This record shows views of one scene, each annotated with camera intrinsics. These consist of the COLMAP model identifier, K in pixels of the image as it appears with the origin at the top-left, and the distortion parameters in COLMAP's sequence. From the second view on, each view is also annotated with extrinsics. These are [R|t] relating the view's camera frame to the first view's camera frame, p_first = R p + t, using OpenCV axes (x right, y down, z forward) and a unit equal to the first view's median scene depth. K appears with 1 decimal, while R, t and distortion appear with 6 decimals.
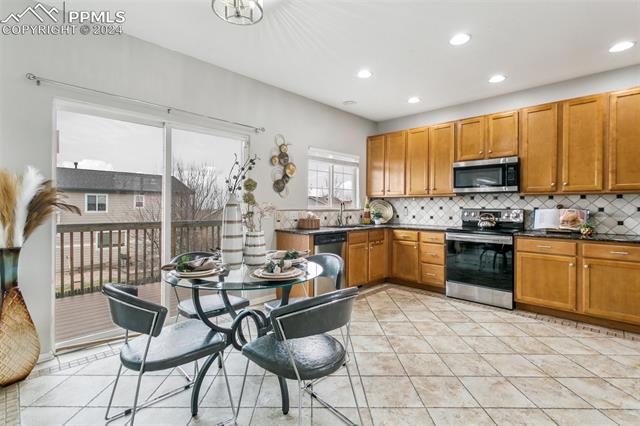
lens RADIAL K [[304.5, 0, 320.1], [0, 304.5, 210.3], [0, 0, 1]] dist [0.005927, -0.000133]
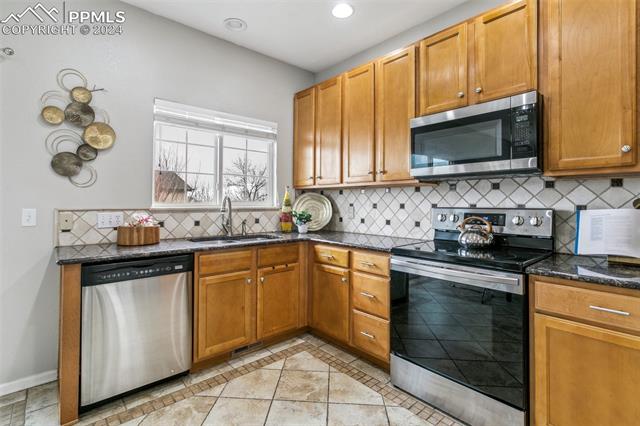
lens RADIAL K [[304.5, 0, 322.2], [0, 304.5, 202.9], [0, 0, 1]] dist [0.005927, -0.000133]
pose [[0.997241, -0.001082, -0.074224, 0.324171], [-0.000028, 0.999888, -0.014942, -0.005391], [0.074232, 0.014903, 0.997130, 0.470837]]
